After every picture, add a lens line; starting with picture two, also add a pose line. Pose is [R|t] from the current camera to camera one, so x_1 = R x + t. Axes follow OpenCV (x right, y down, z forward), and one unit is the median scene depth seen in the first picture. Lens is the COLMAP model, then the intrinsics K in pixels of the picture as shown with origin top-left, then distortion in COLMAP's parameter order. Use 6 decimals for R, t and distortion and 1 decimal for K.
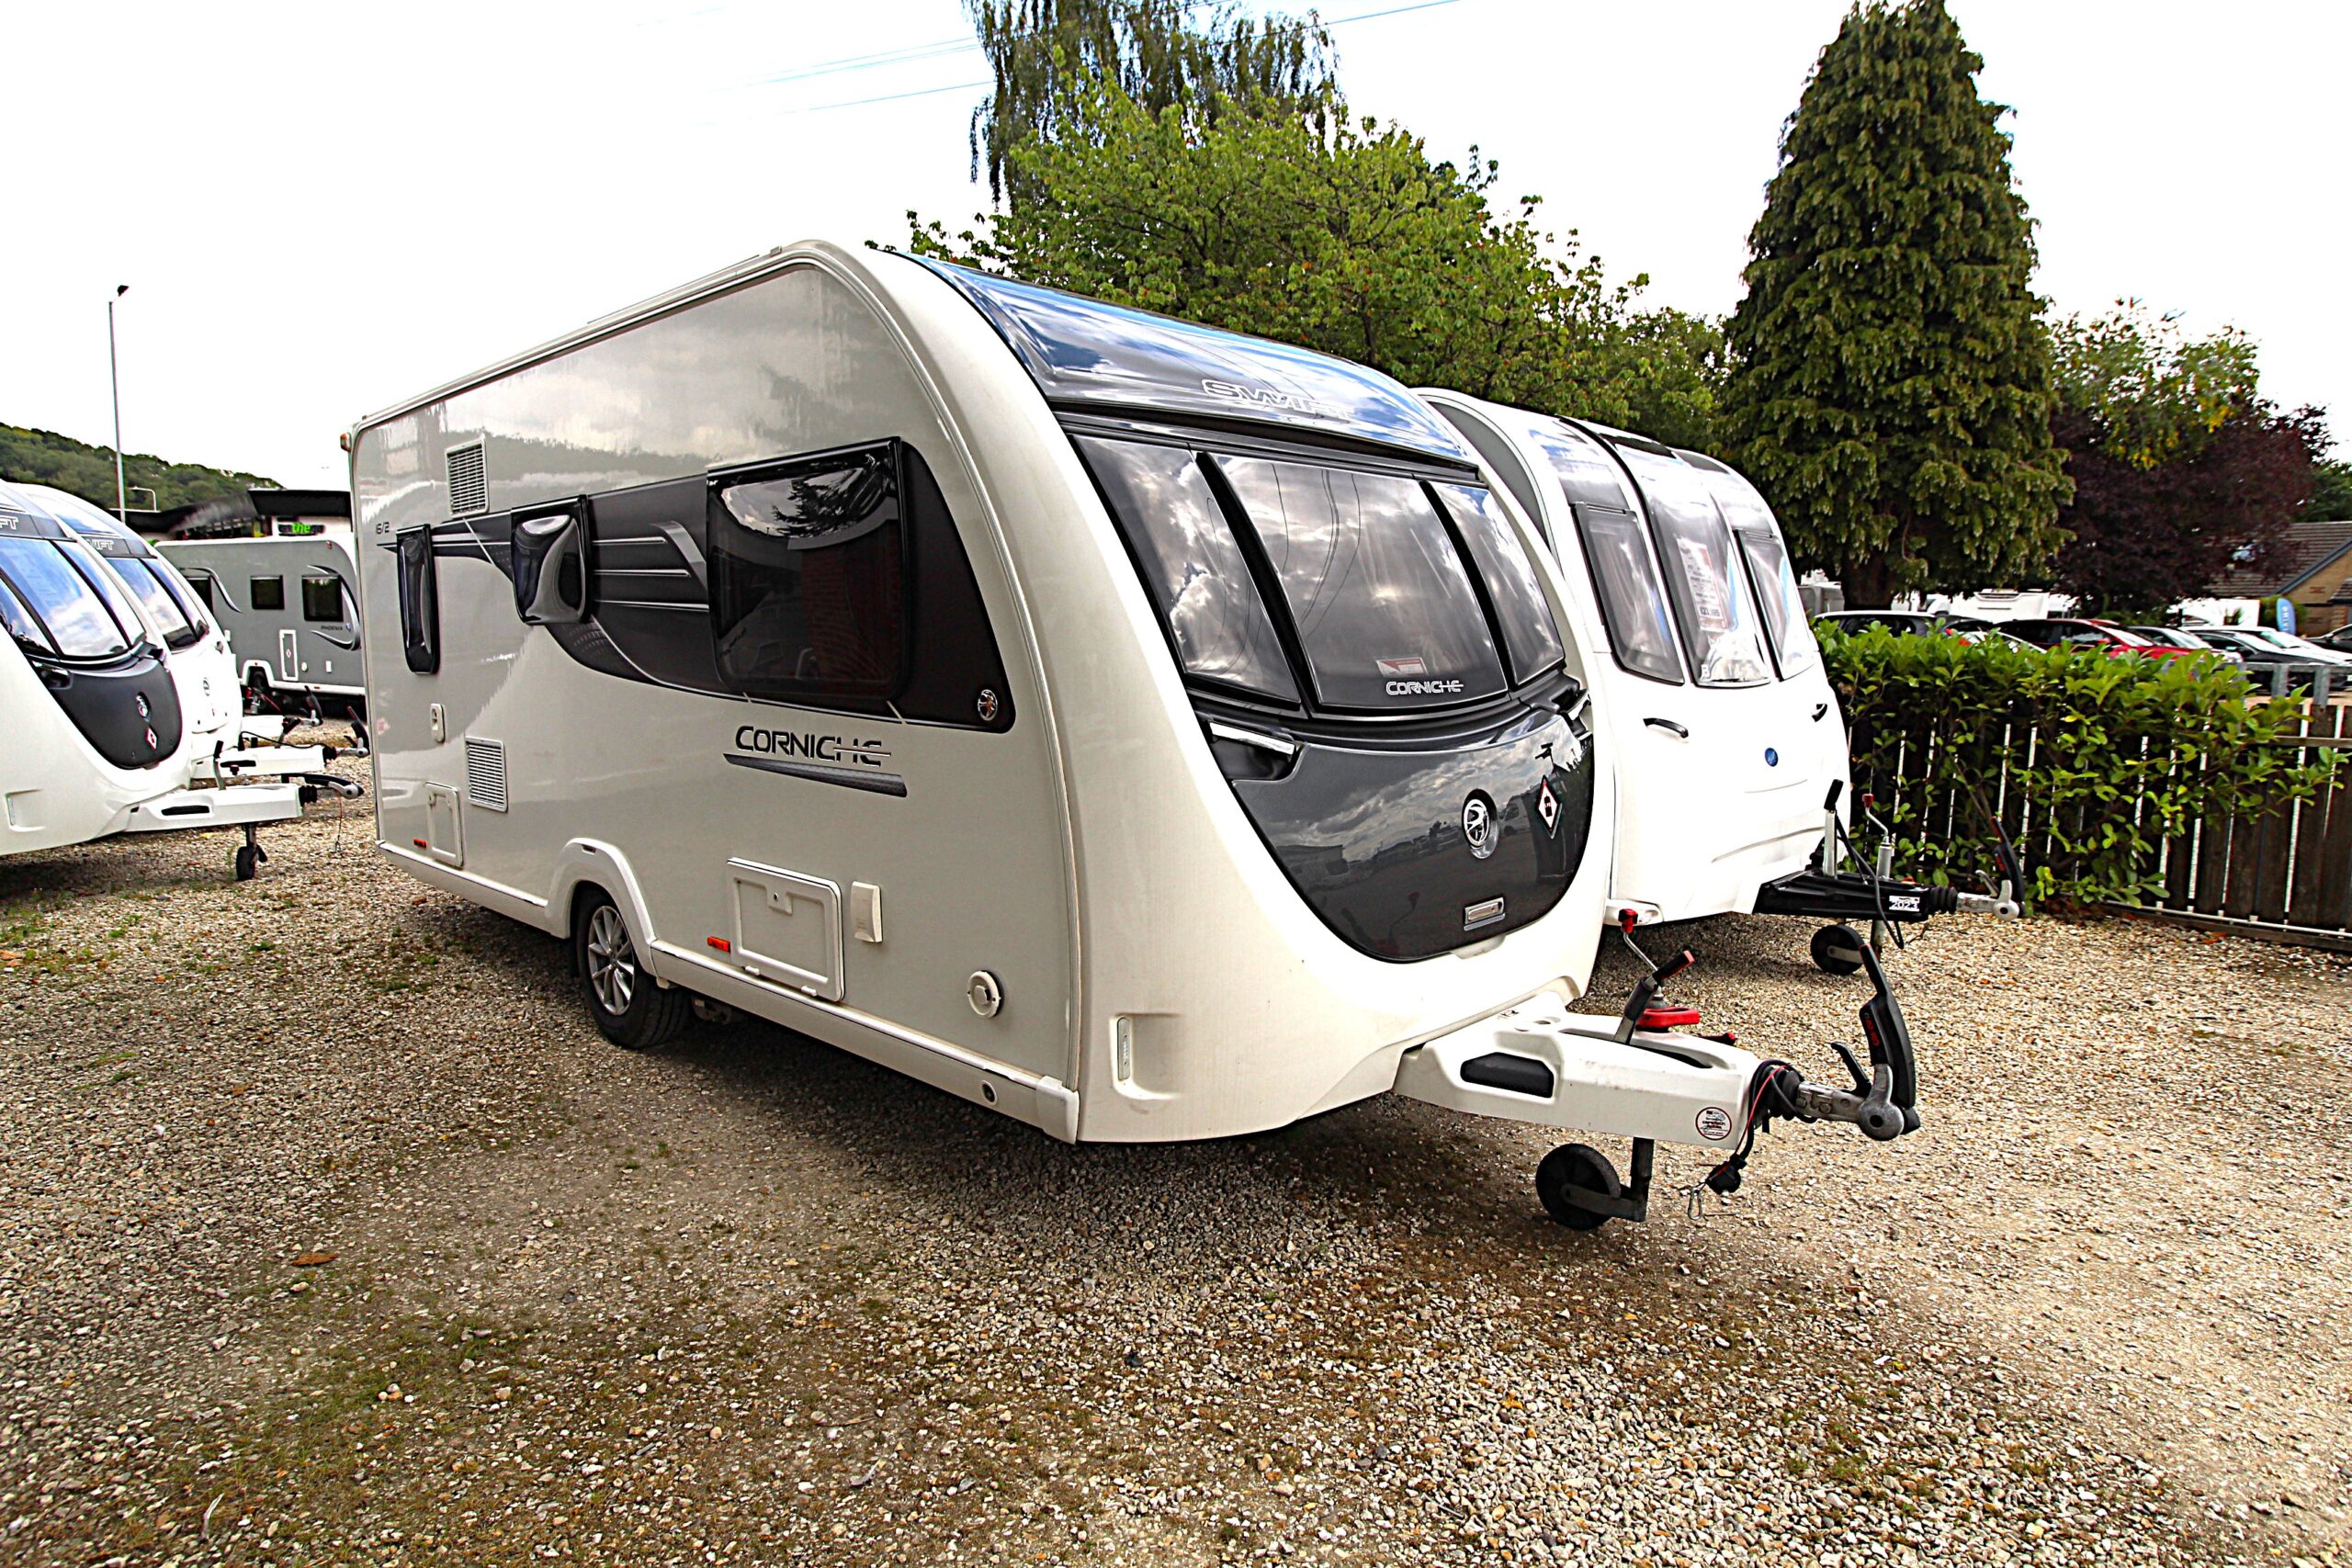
lens RADIAL K [[1326.2, 0, 1175.1], [0, 1326.2, 780.4], [0, 0, 1]] dist [-0.001117, -0.000117]
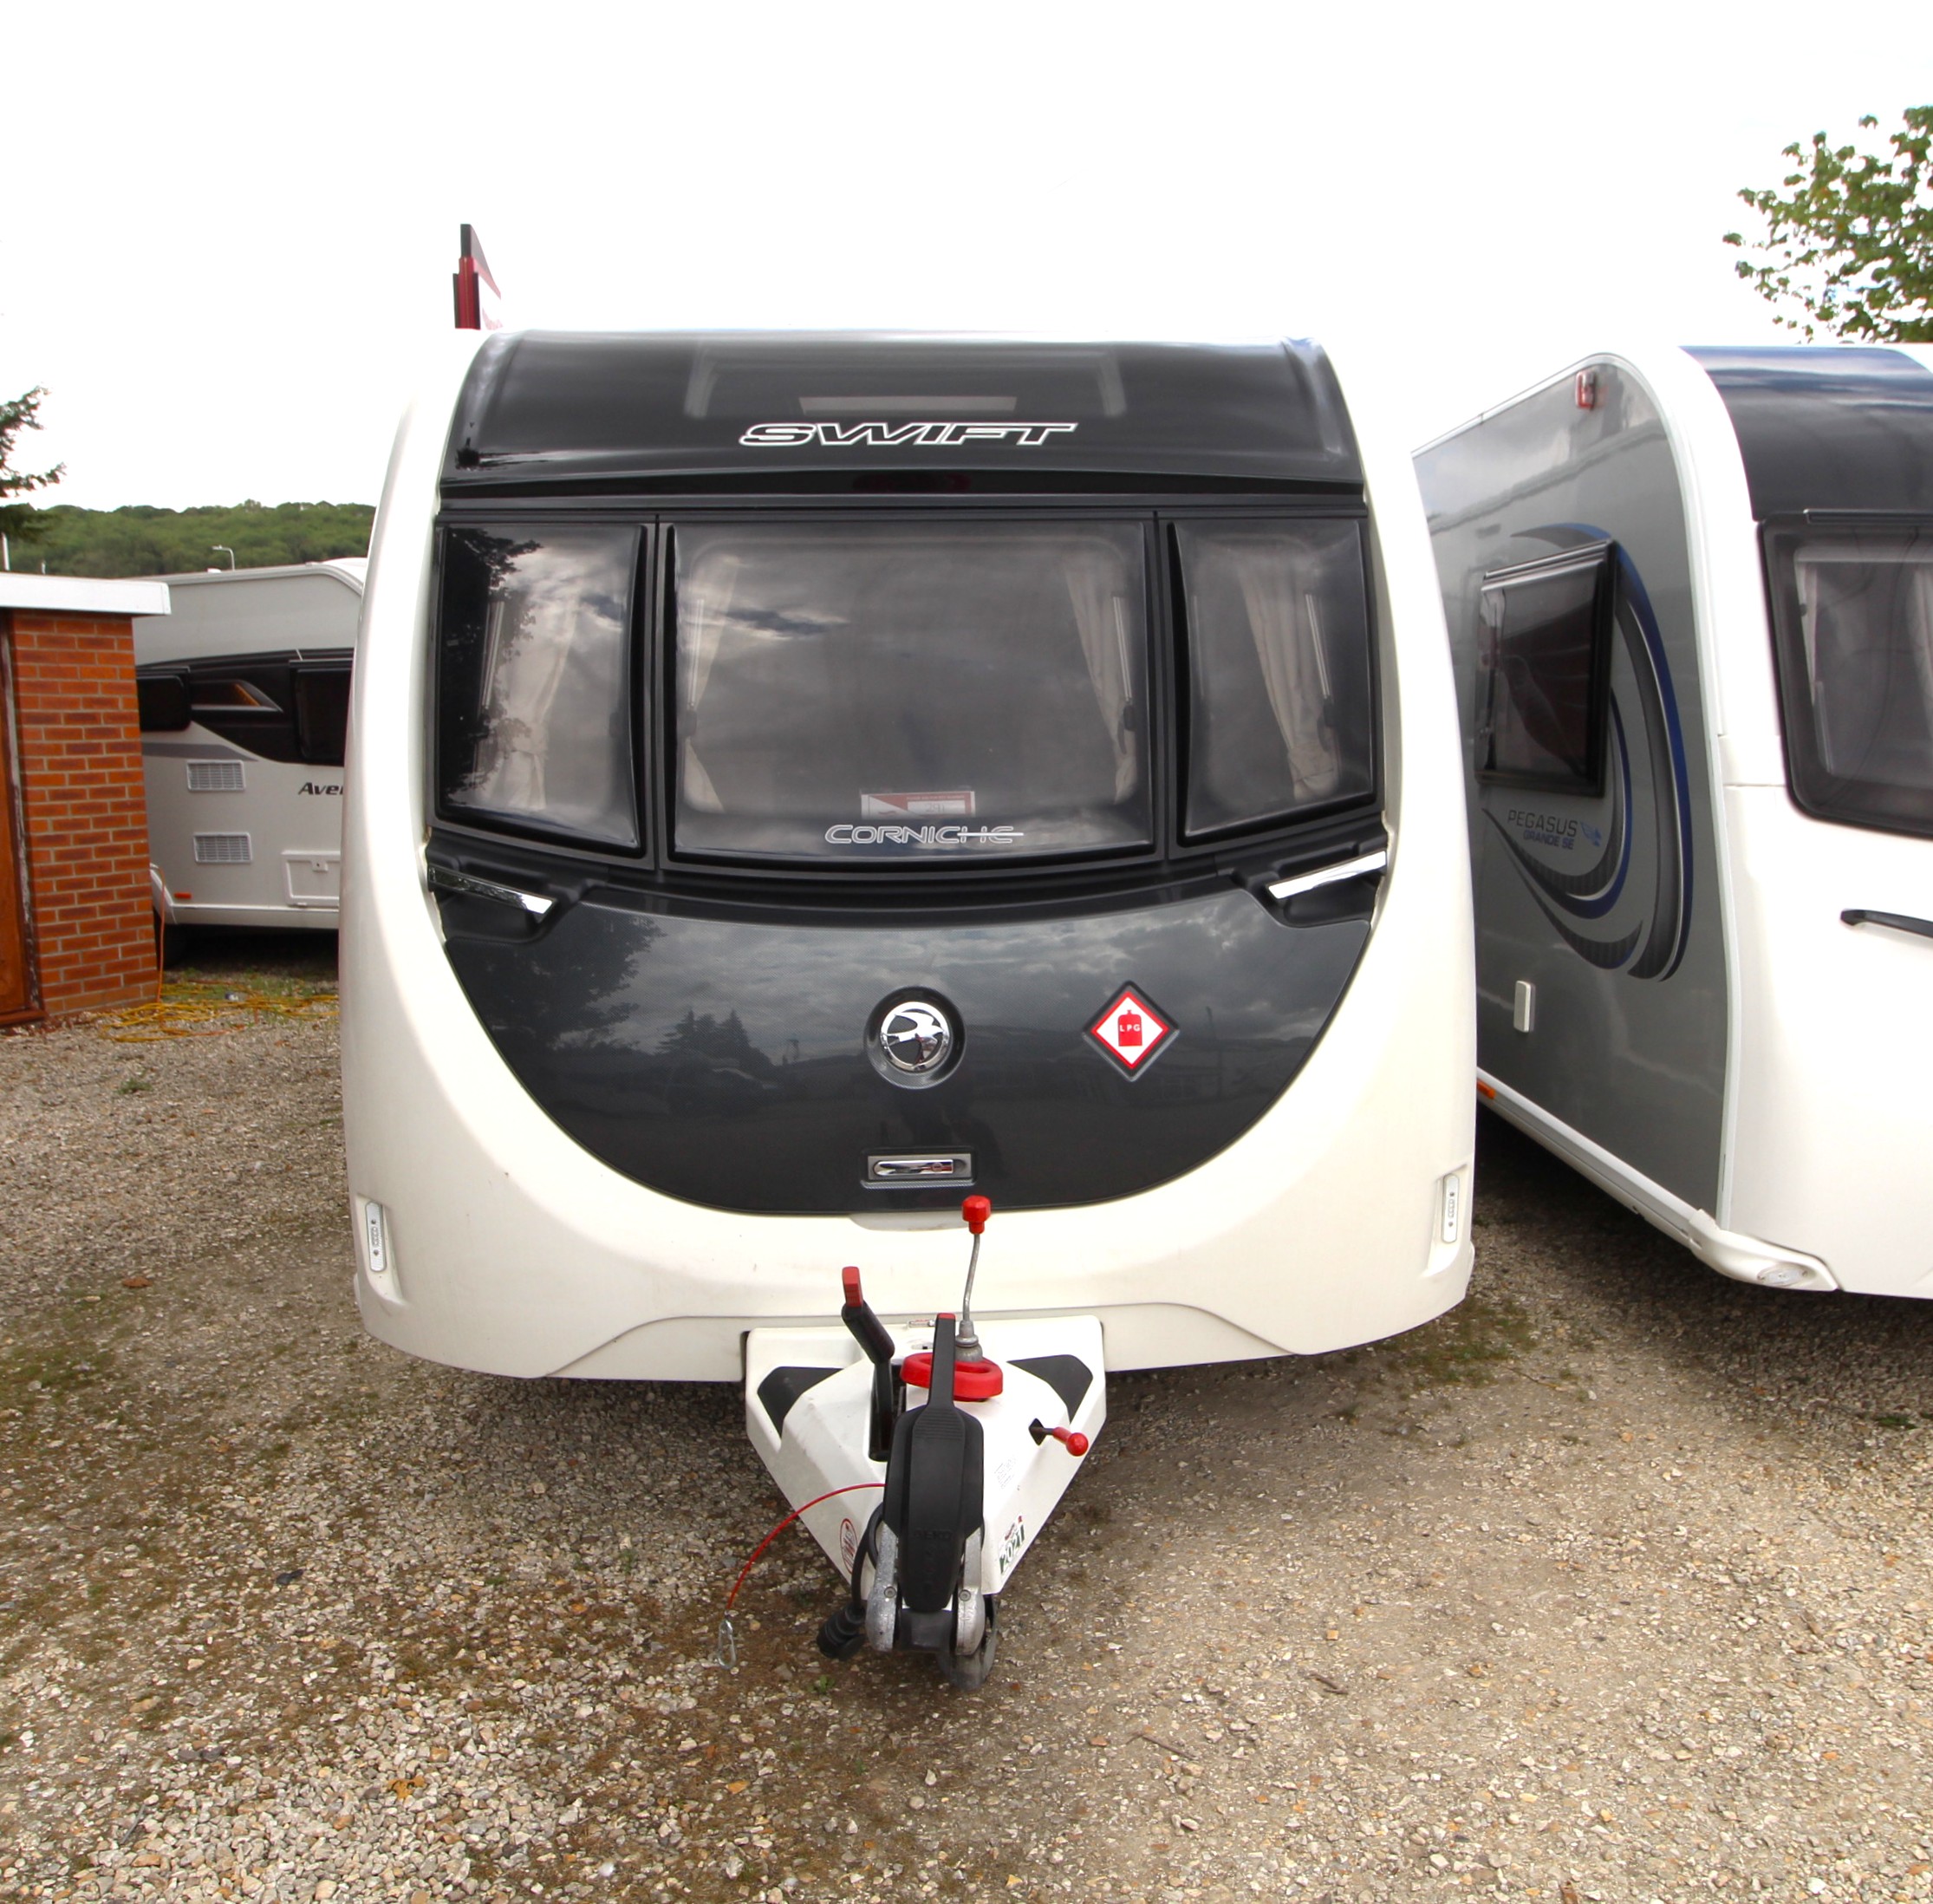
lens RADIAL K [[1663.7, 0, 966.4], [0, 1663.7, 952.4], [0, 0, 1]] dist [0.007669, -0.004400]
pose [[0.721861, 0.084016, -0.686919, 0.881101], [-0.070986, 0.996357, 0.047266, -0.056645], [0.688388, 0.014642, 0.725195, 0.422392]]
